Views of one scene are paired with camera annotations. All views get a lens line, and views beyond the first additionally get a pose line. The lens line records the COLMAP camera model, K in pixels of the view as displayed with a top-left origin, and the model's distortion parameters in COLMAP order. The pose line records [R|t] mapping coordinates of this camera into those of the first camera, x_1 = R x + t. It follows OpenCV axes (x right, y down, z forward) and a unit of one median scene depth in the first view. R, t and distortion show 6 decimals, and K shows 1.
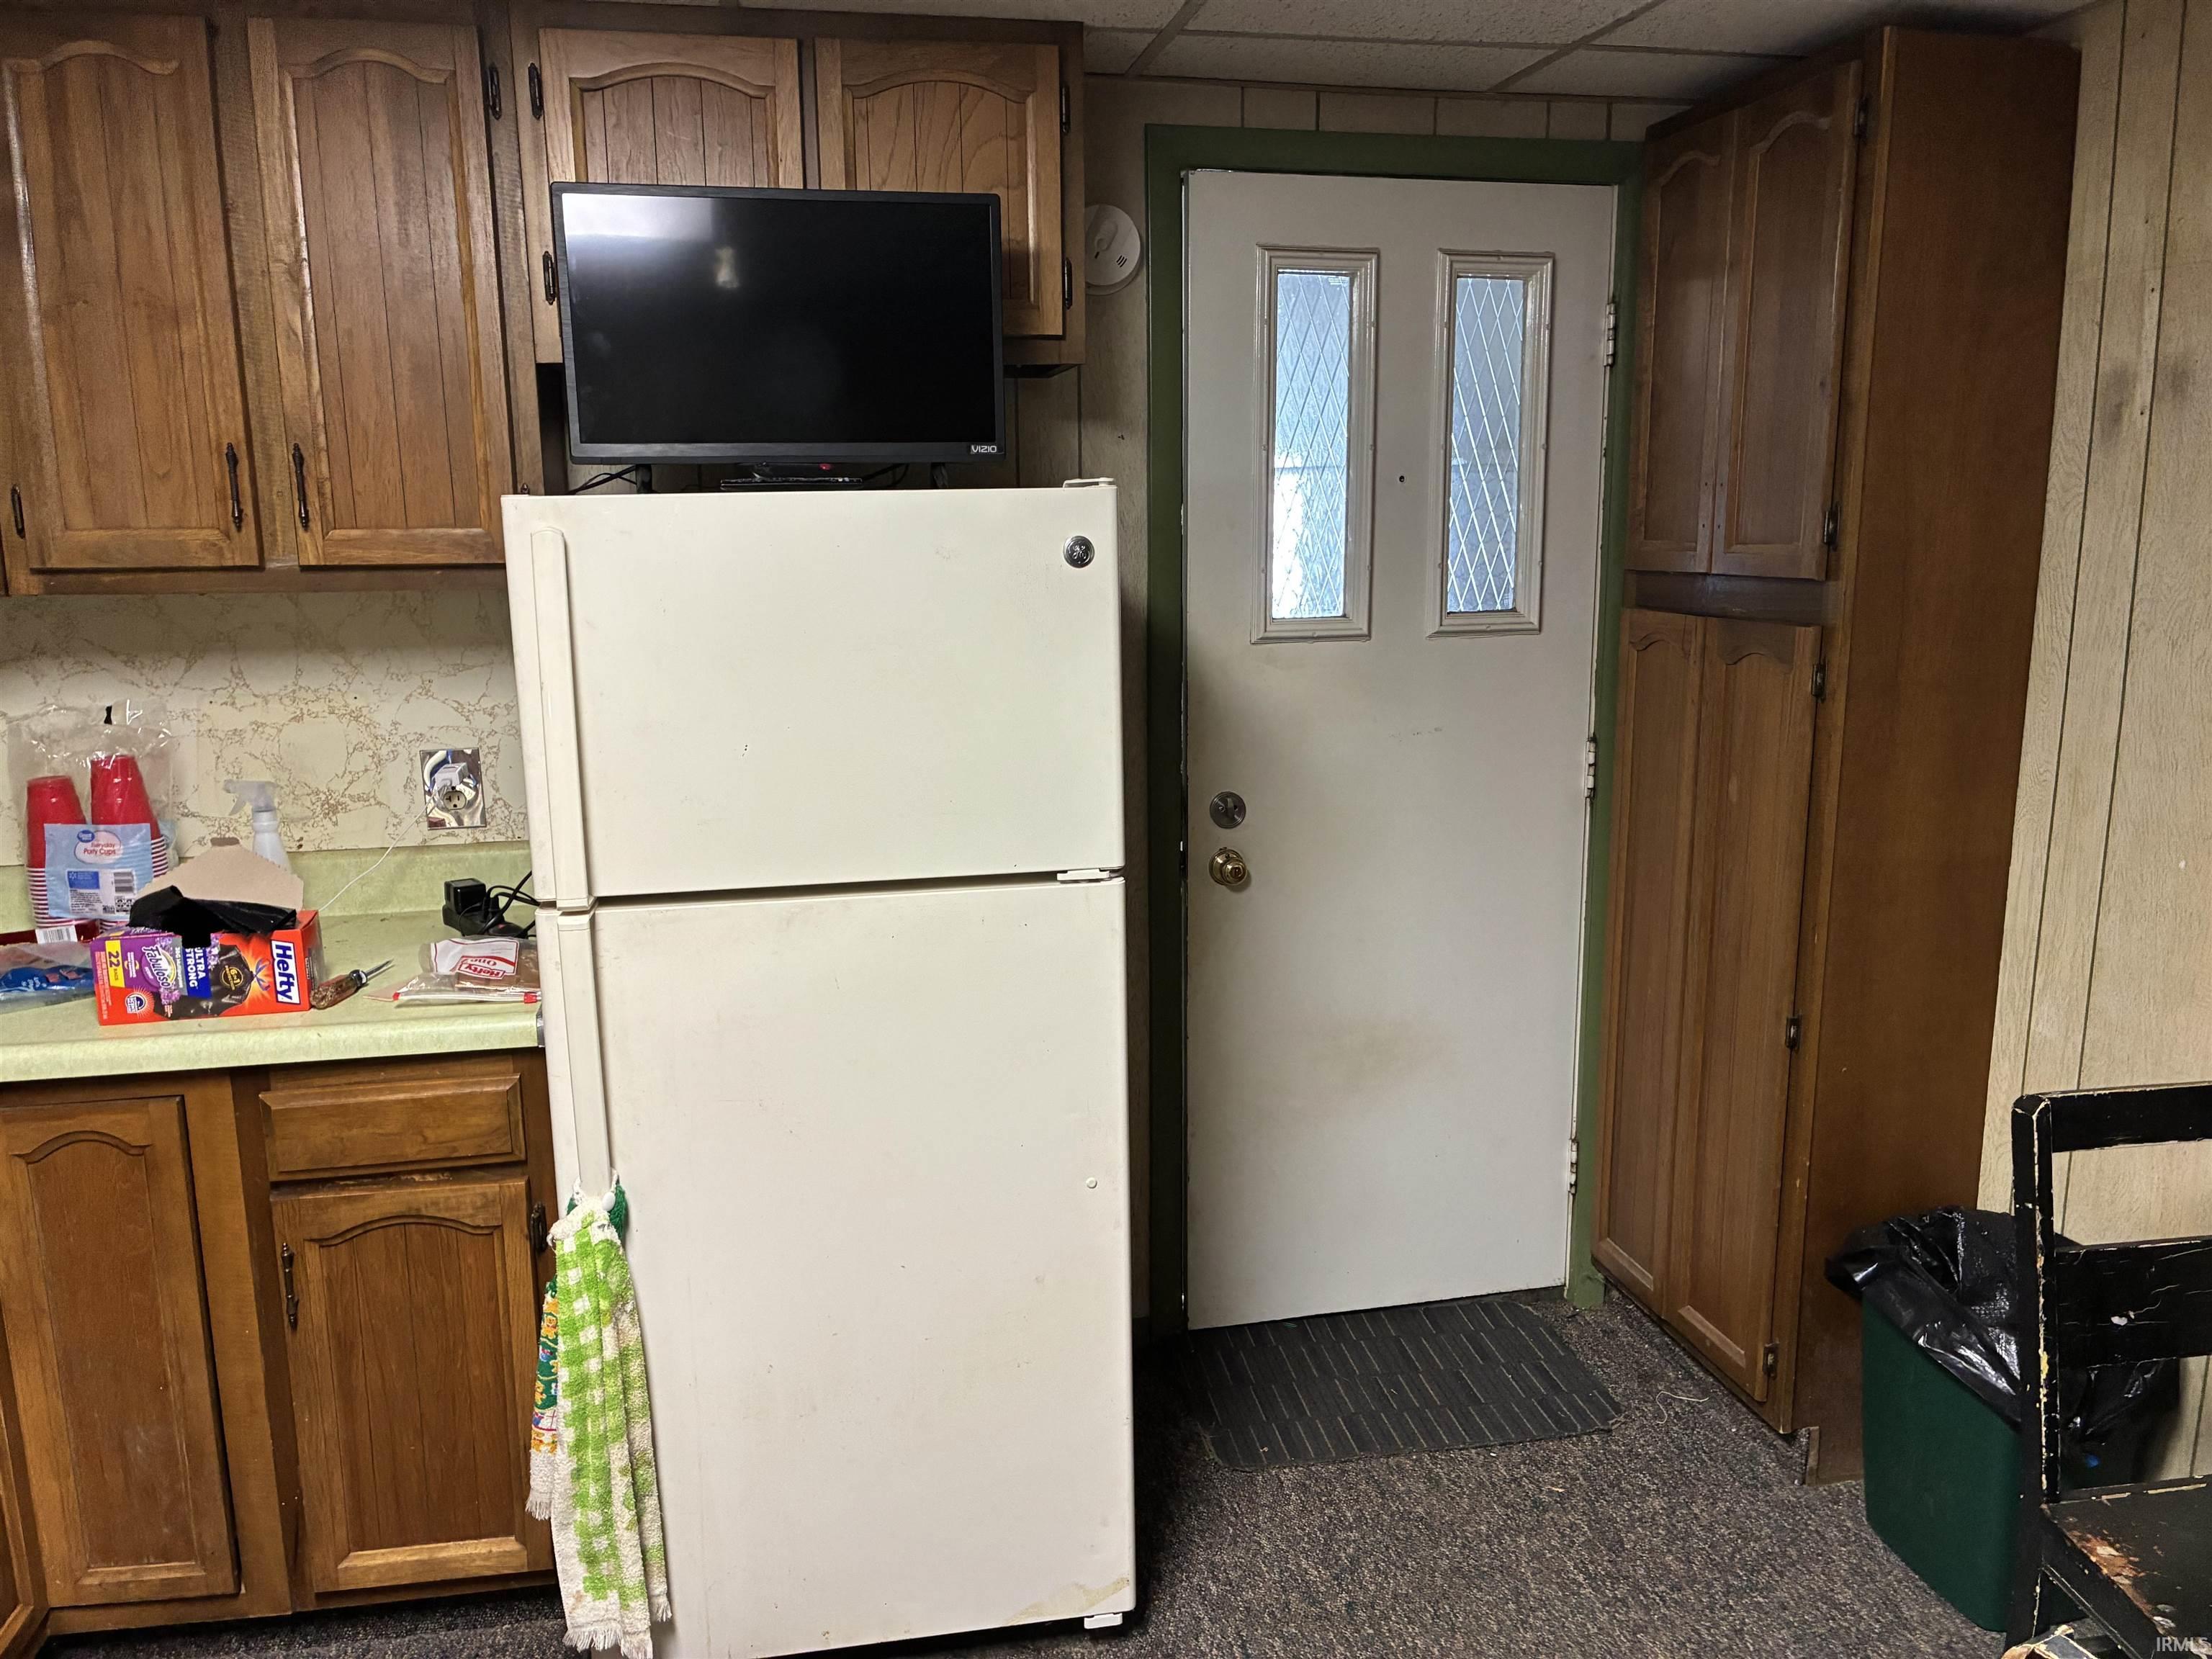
lens RADIAL K [[1673.6, 0, 1102.8], [0, 1673.6, 828.3], [0, 0, 1]] dist [0.025962, -0.014204]
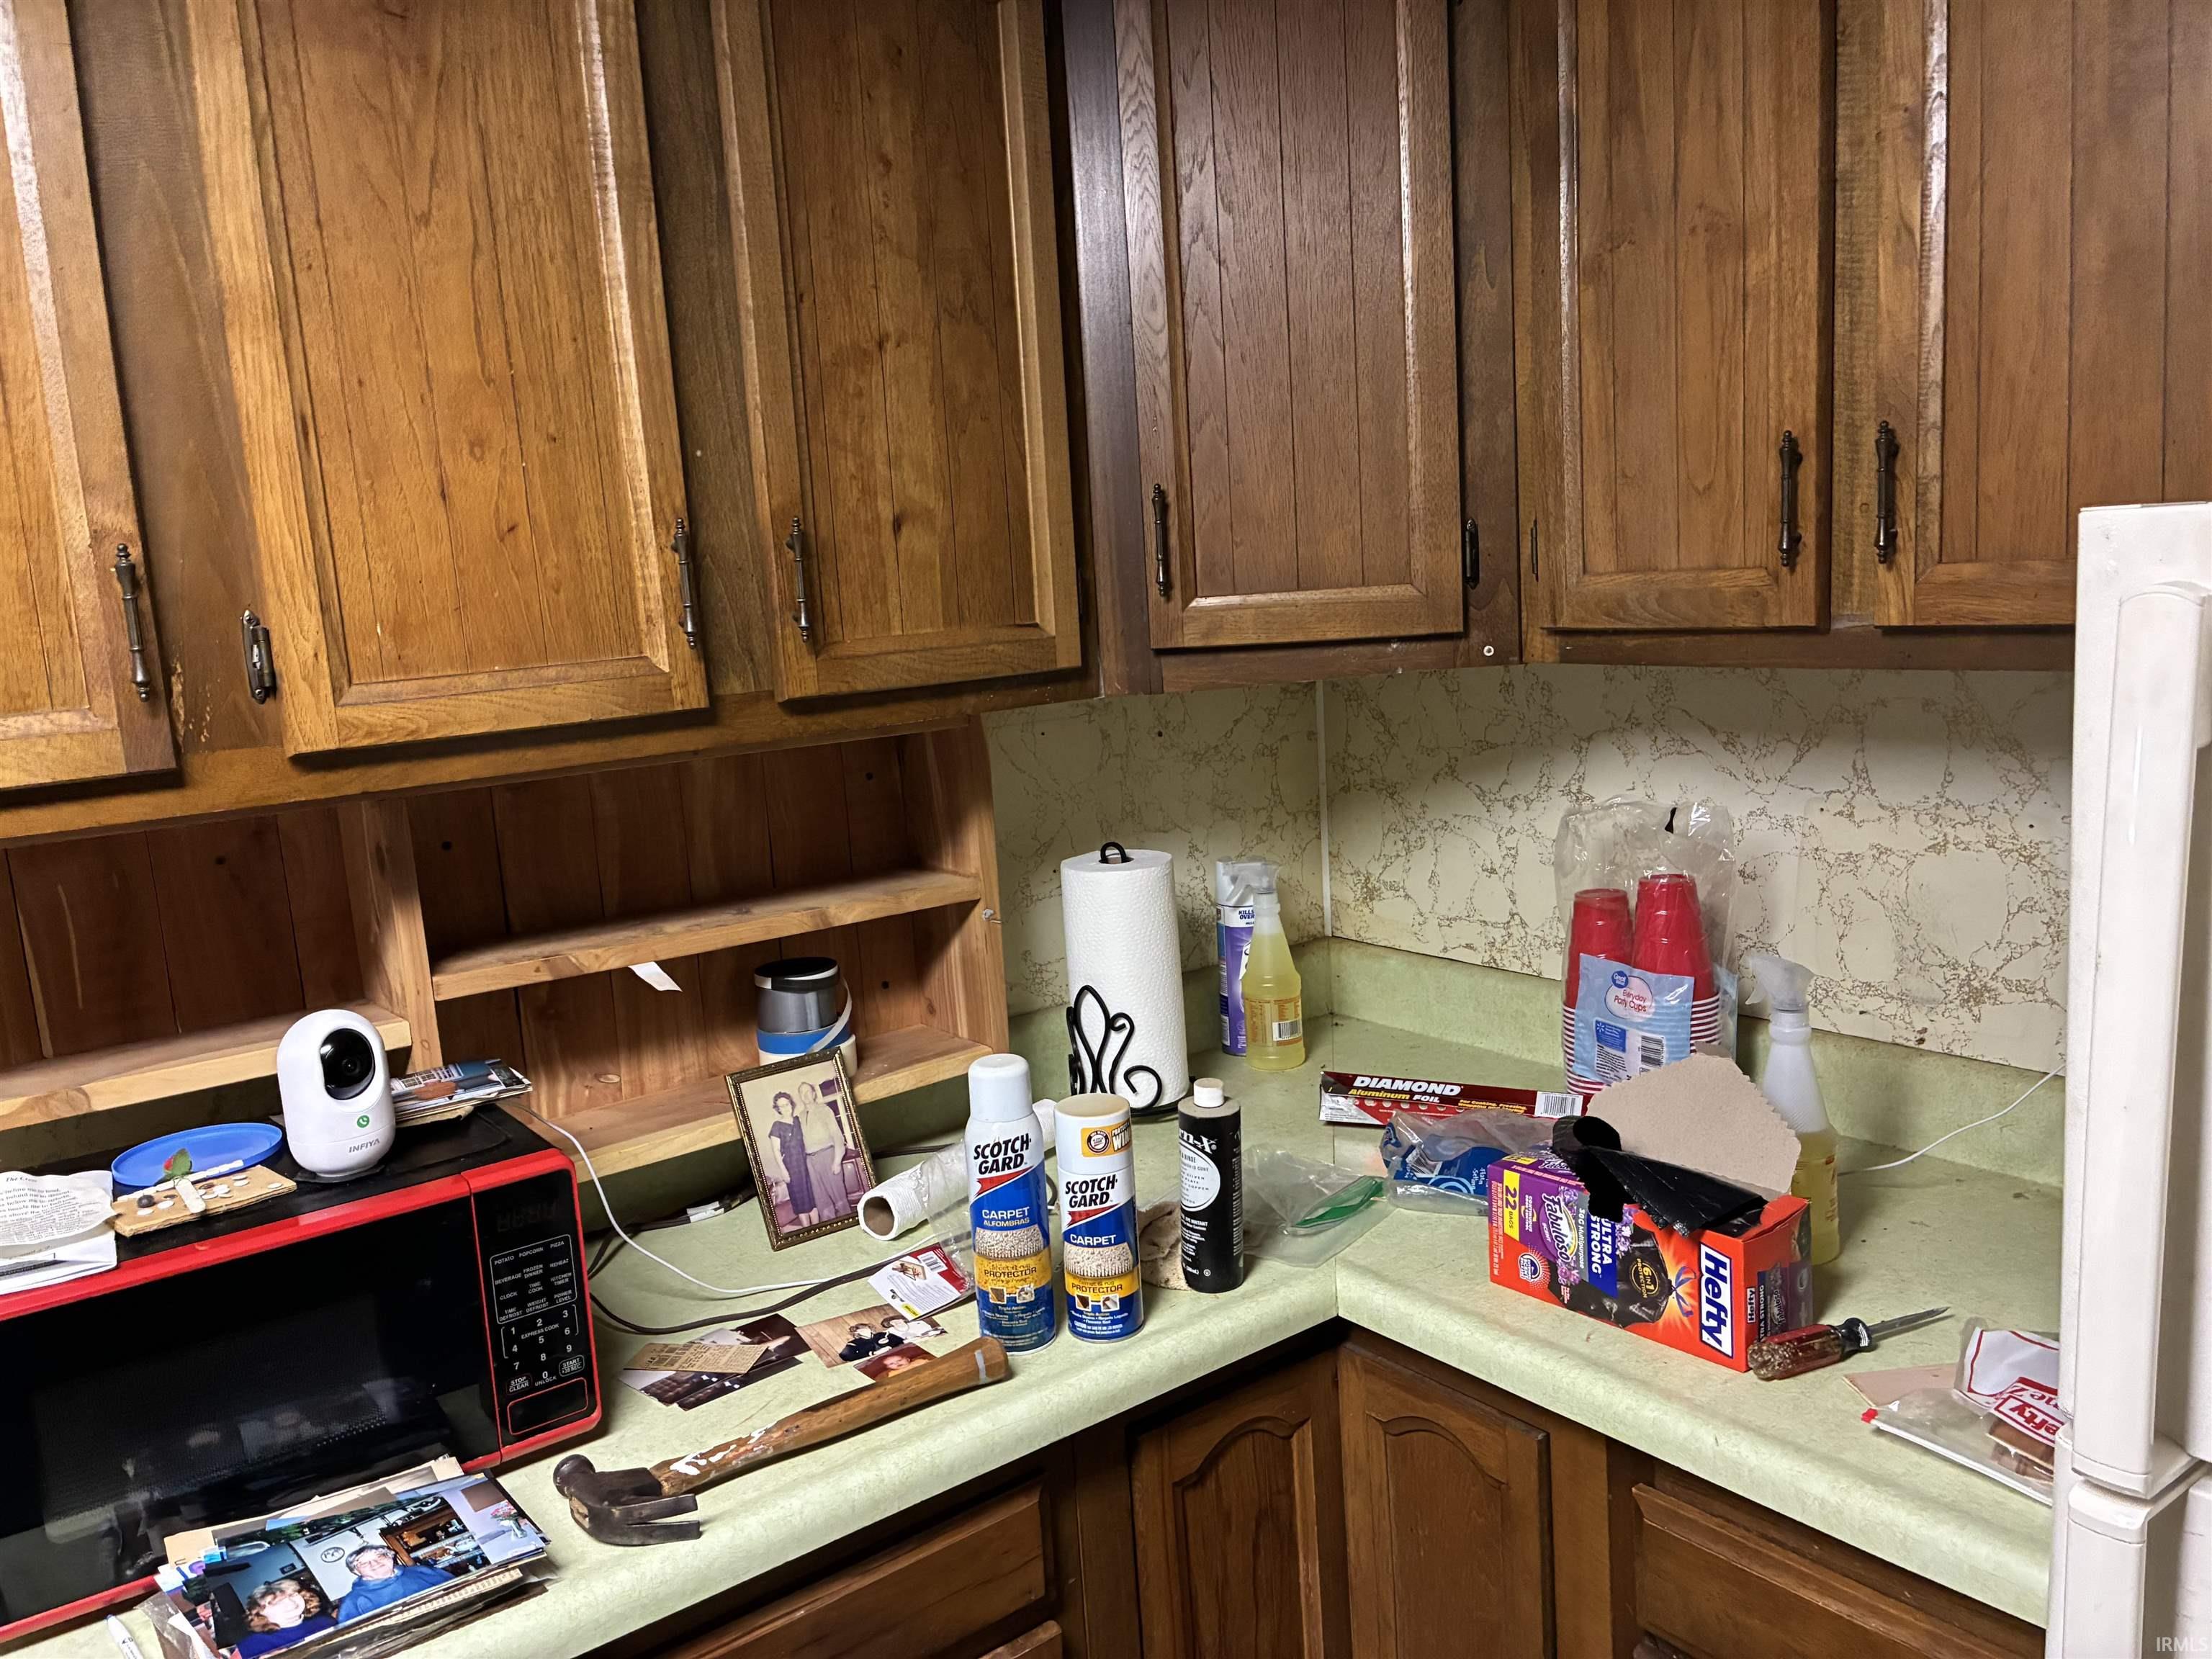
lens RADIAL K [[1673.6, 0, 1101.8], [0, 1673.6, 824.5], [0, 0, 1]] dist [0.025962, -0.014204]
pose [[0.449886, 0.123163, -0.884553, -0.066513], [-0.112268, 0.990388, 0.080799, -0.106586], [0.886001, 0.062957, 0.459389, 0.499860]]
